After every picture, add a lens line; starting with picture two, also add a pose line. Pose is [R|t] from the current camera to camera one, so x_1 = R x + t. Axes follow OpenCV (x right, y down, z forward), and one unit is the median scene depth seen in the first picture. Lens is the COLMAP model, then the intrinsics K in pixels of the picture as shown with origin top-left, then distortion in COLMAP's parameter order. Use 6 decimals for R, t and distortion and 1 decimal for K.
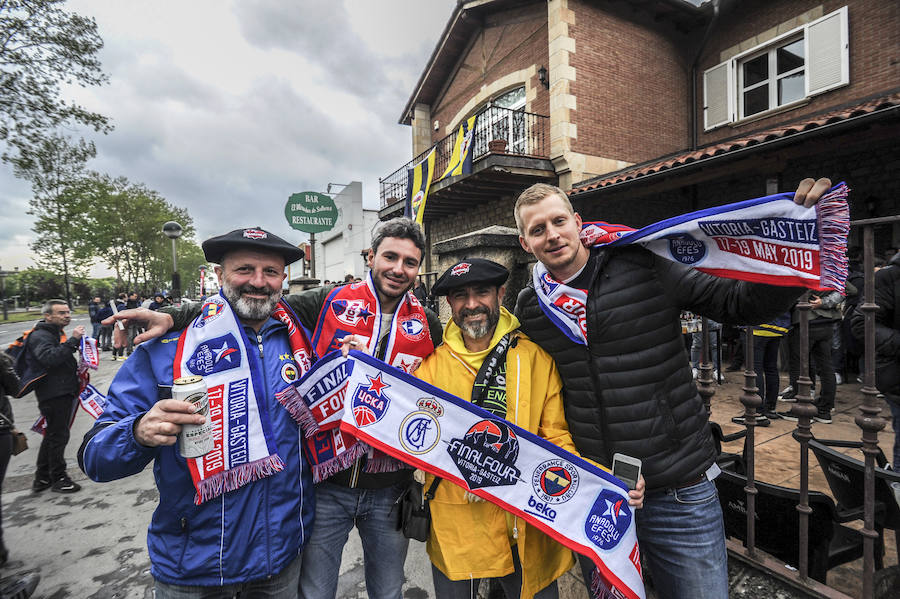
lens RADIAL K [[437.8, 0, 448.3], [0, 437.8, 301.5], [0, 0, 1]] dist [-0.017158, -0.000620]
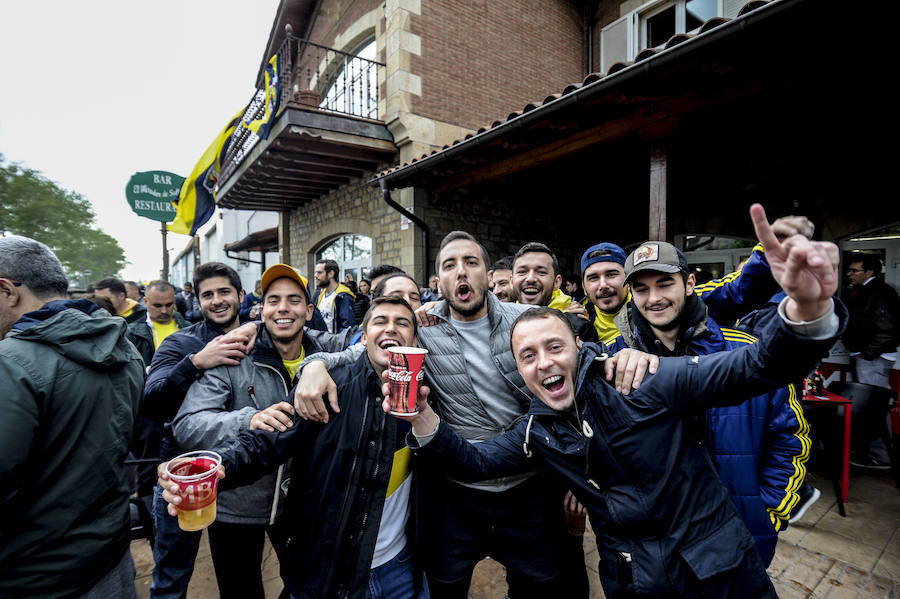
lens RADIAL K [[437.8, 0, 448.3], [0, 437.8, 301.5], [0, 0, 1]] dist [-0.017158, -0.000620]
pose [[0.992163, 0.012920, 0.124279, 0.240115], [-0.013603, 0.999897, 0.004649, -0.039391], [-0.124206, -0.006303, 0.992236, 0.268212]]
